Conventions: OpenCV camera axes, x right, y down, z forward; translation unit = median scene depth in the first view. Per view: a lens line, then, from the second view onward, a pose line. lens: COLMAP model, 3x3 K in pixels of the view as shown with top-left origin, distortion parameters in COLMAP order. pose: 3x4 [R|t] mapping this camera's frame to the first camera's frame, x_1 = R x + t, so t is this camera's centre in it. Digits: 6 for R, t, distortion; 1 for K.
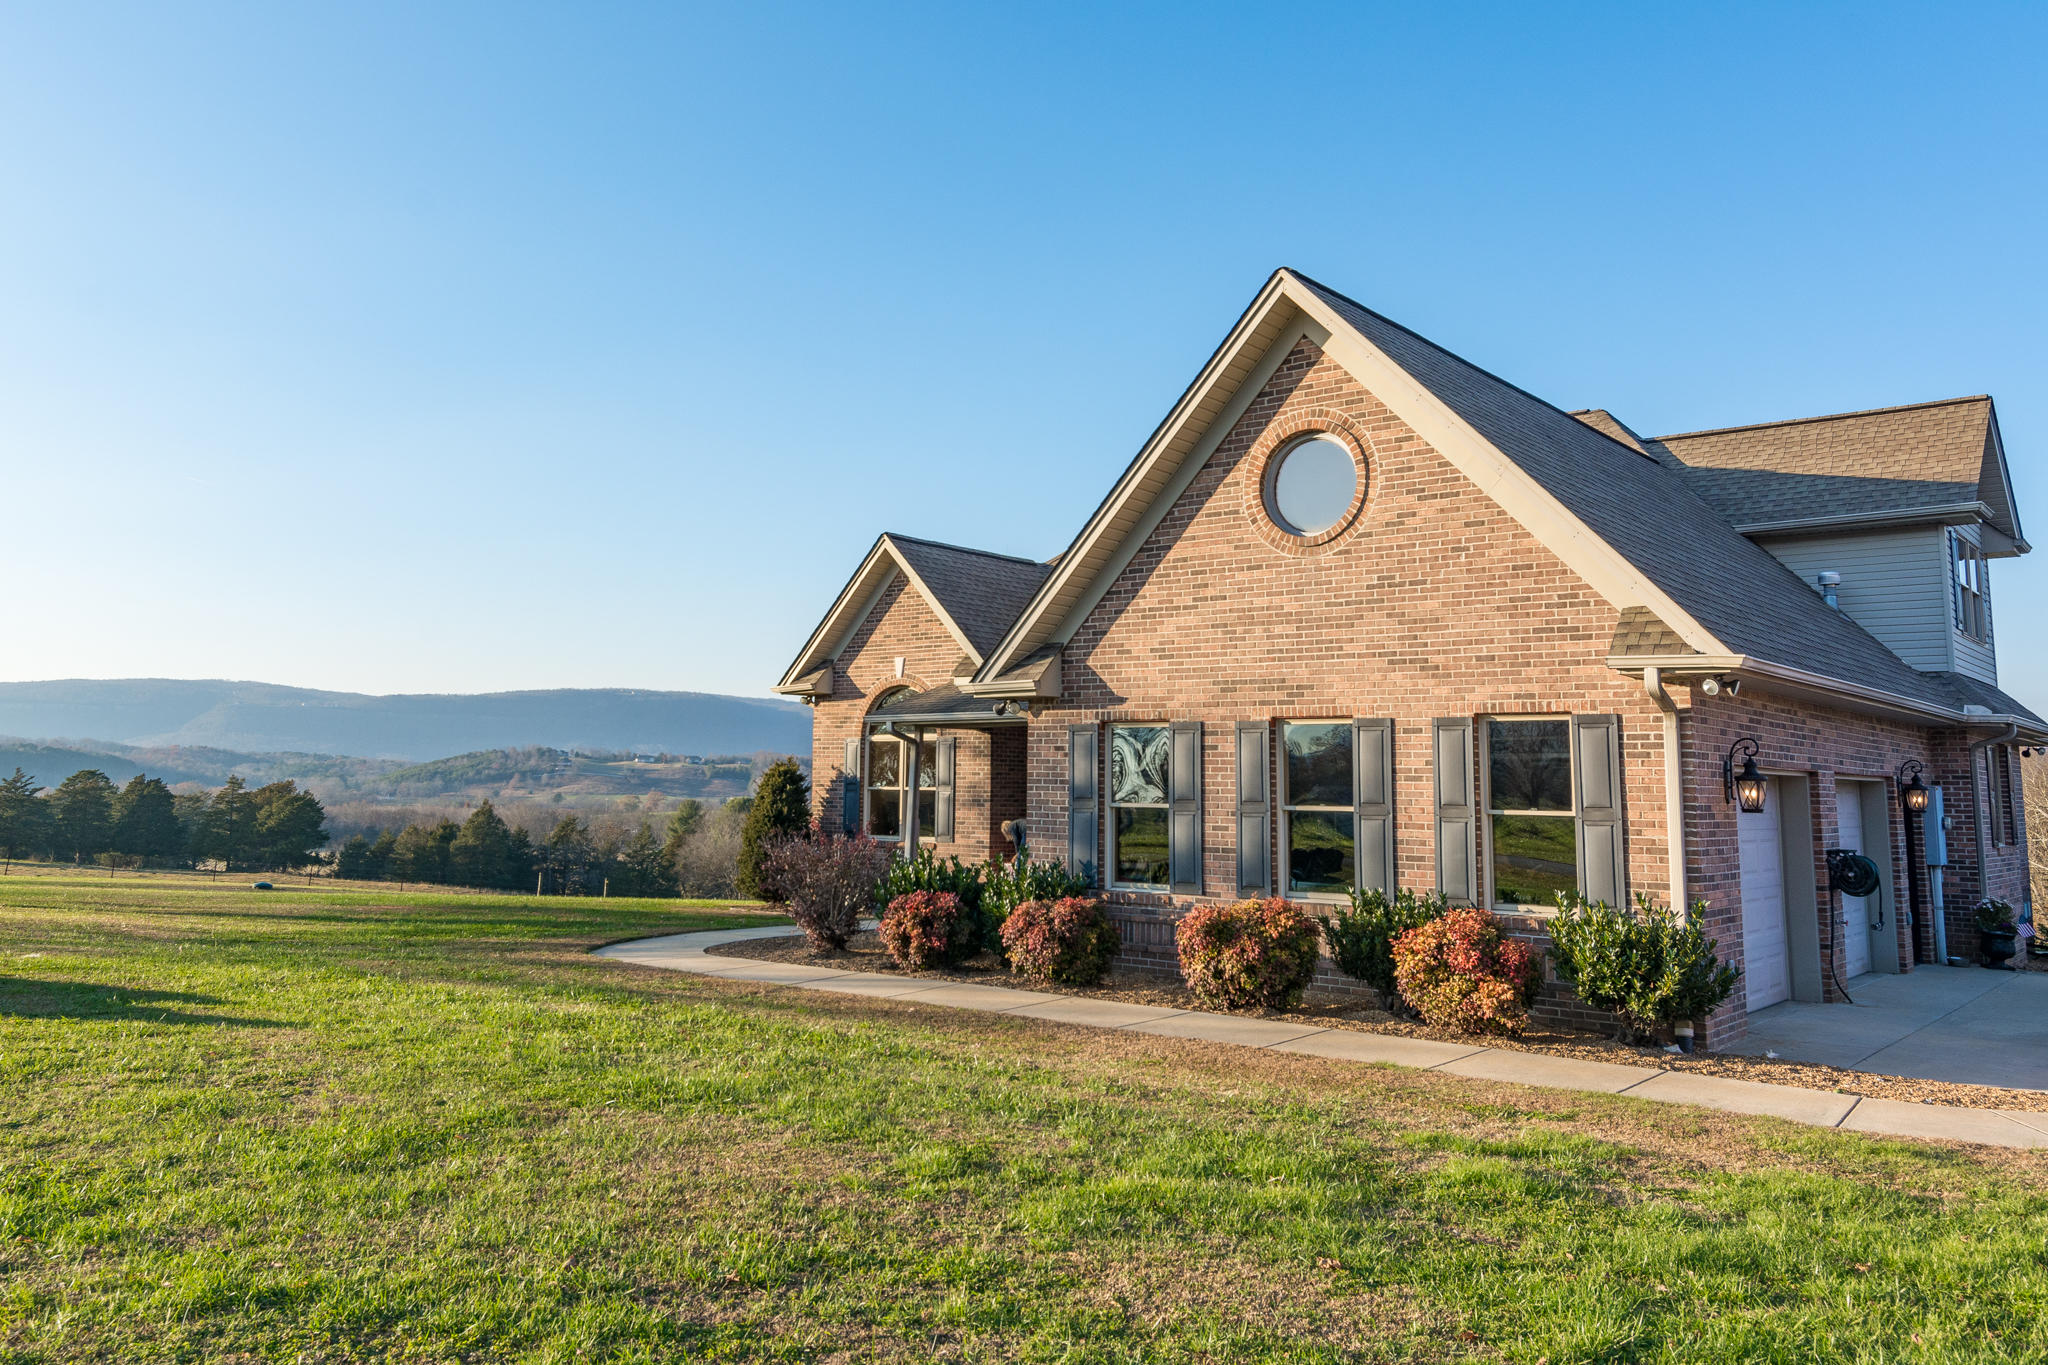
lens RADIAL K [[1501.9, 0, 1023.2], [0, 1501.9, 563.2], [0, 0, 1]] dist [0.000582, -0.001897]
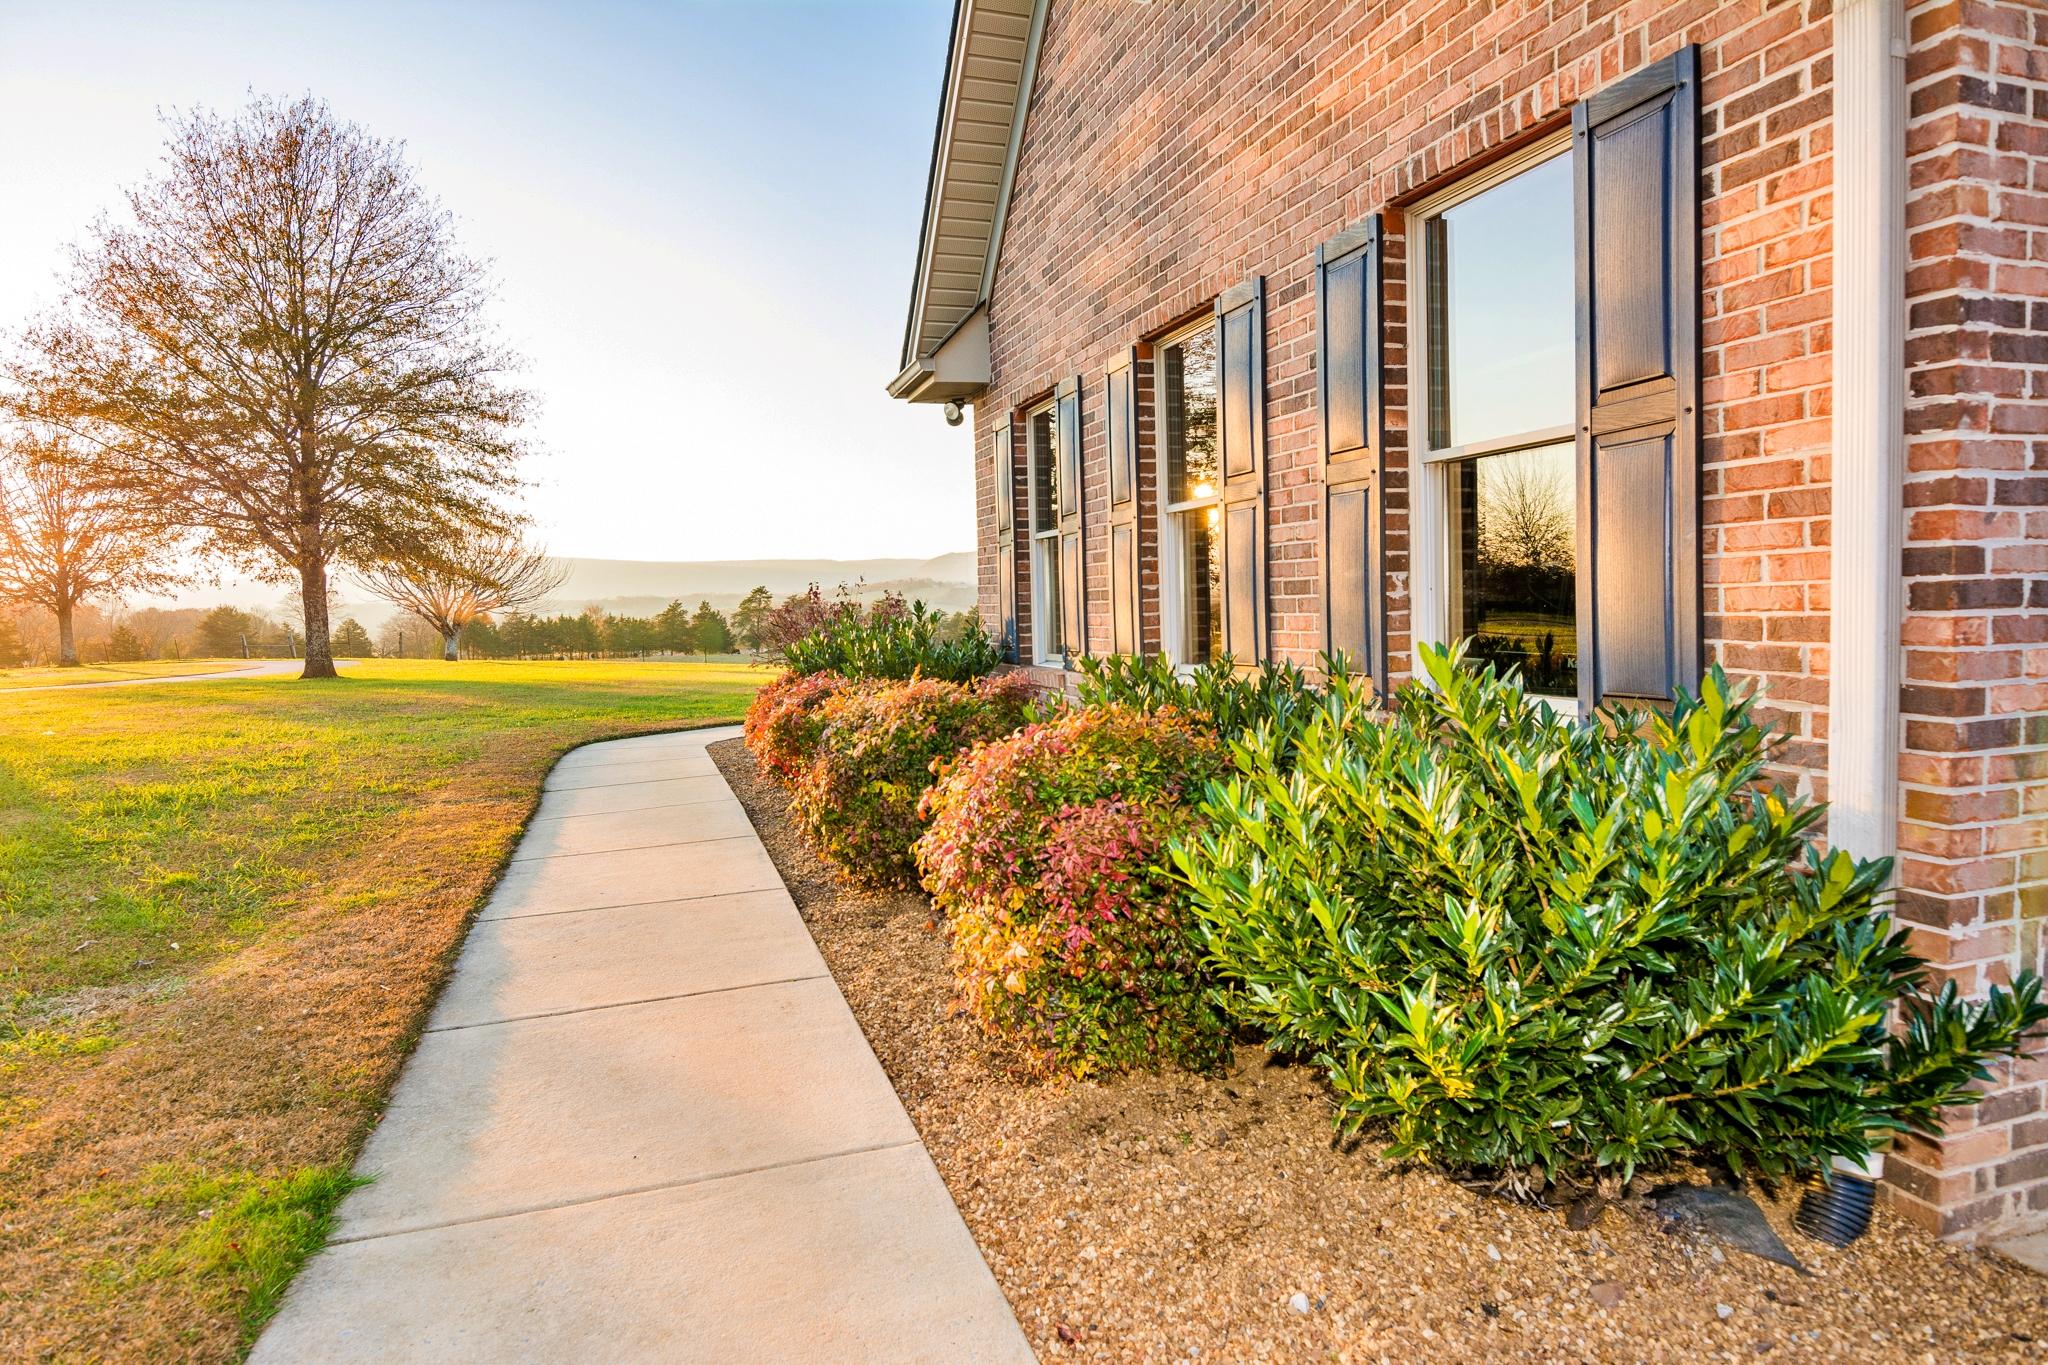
lens RADIAL K [[1158.4, 0, 1028.4], [0, 1158.4, 666.3], [0, 0, 1]] dist [-0.006136, -0.002291]
pose [[0.845039, -0.009225, -0.534625, 0.345453], [0.119106, 0.977978, 0.171385, 0.139817], [0.521271, -0.208504, 0.827528, 0.621099]]
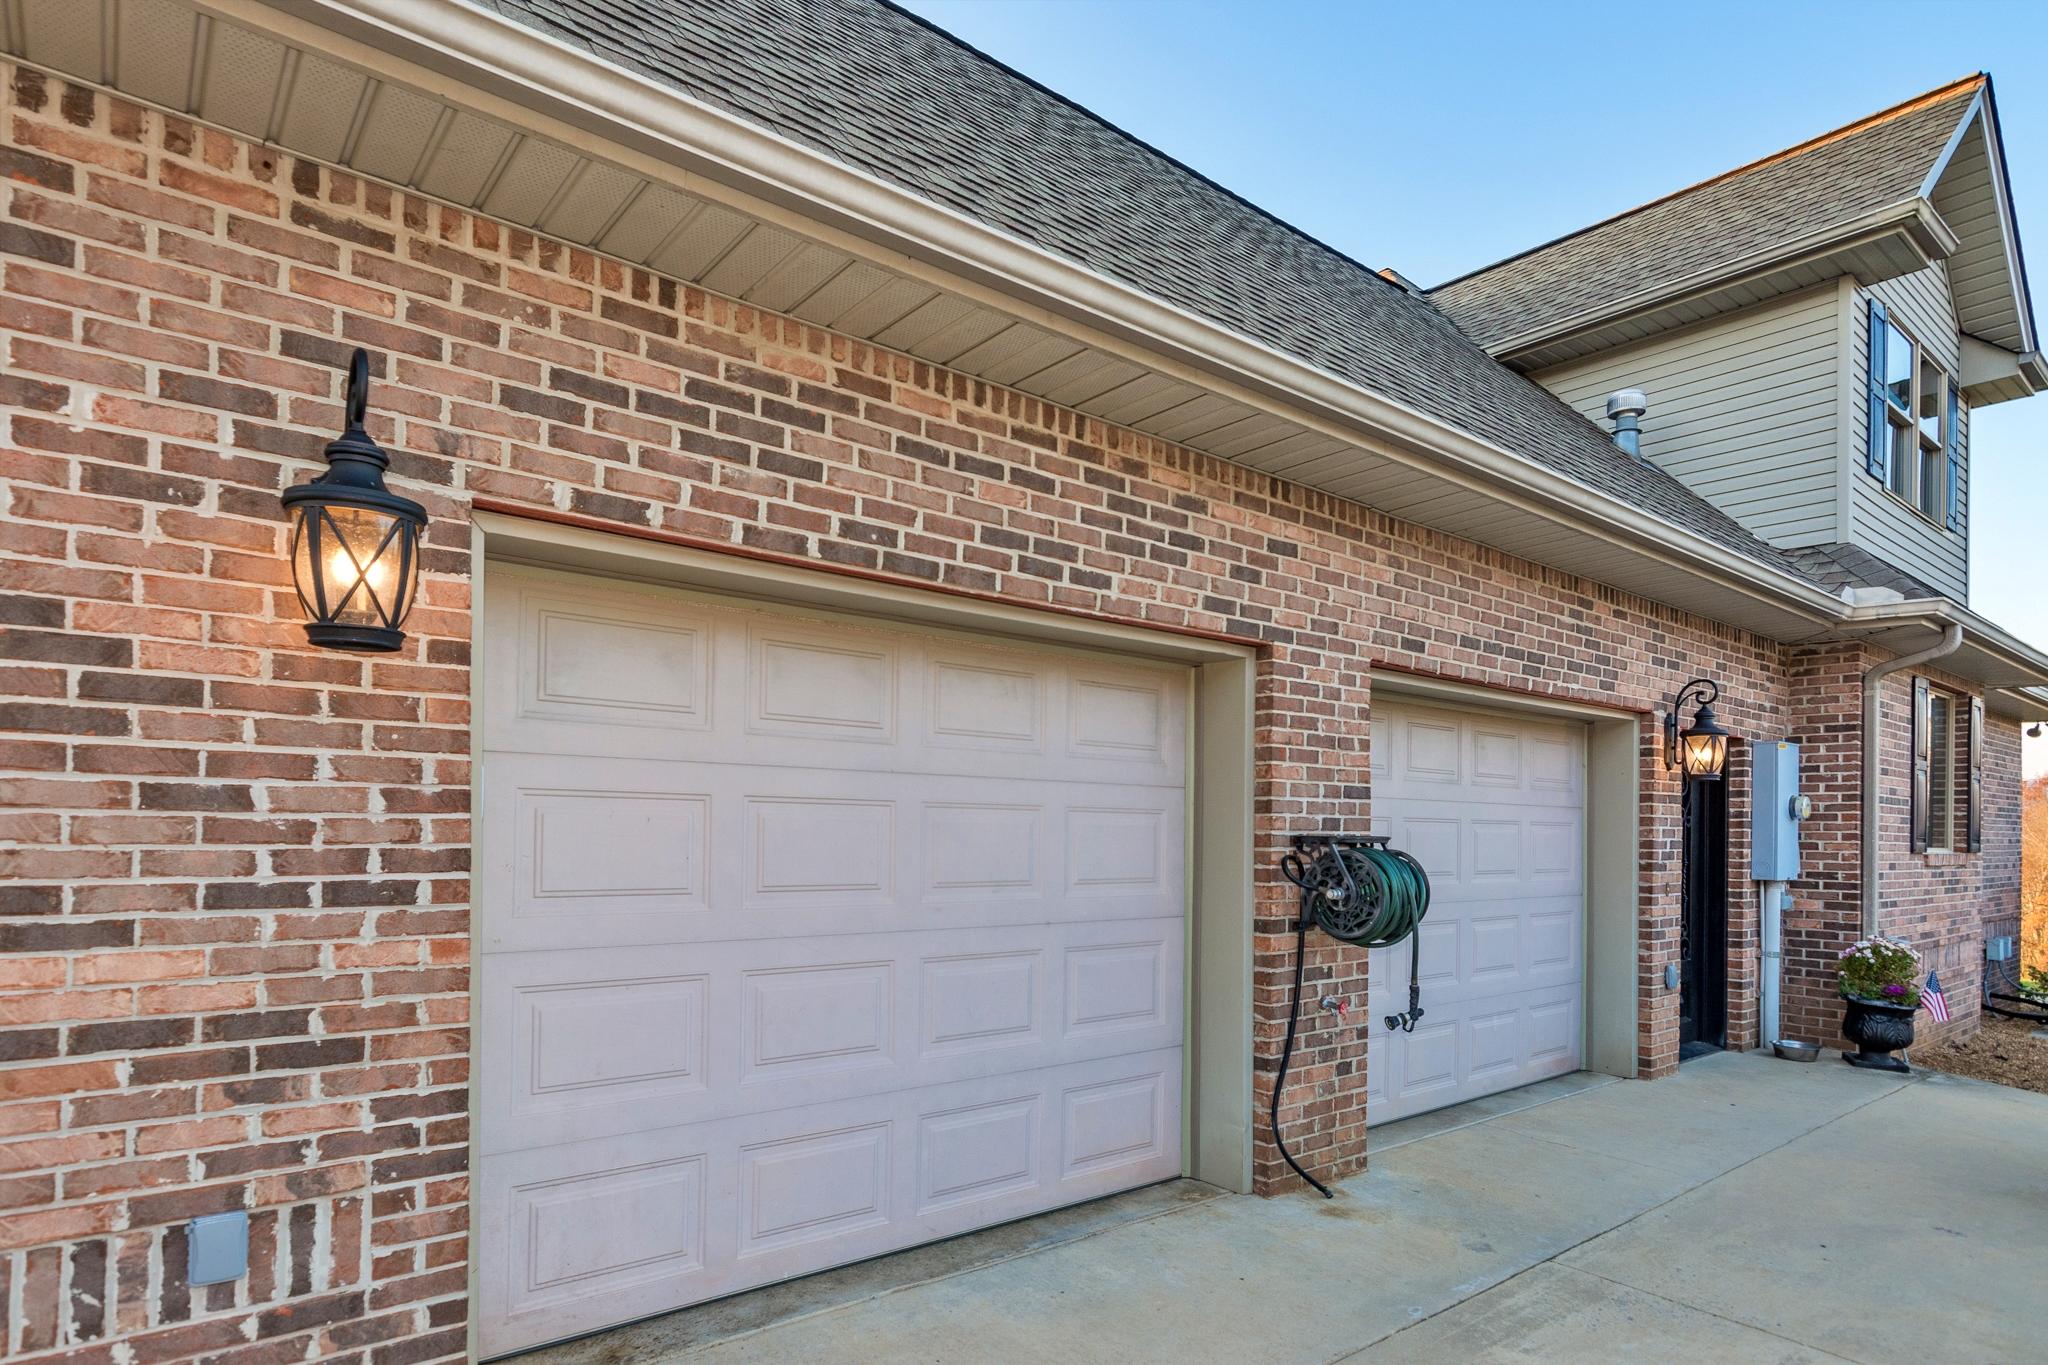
lens RADIAL K [[1039.7, 0, 1017.4], [0, 1039.7, 824.8], [0, 0, 1]] dist [-0.001515, -0.000681]
pose [[0.975338, -0.006138, -0.220630, 0.542872], [0.037065, 0.989972, 0.136313, 0.151476], [0.217580, -0.141129, 0.965785, 0.732912]]
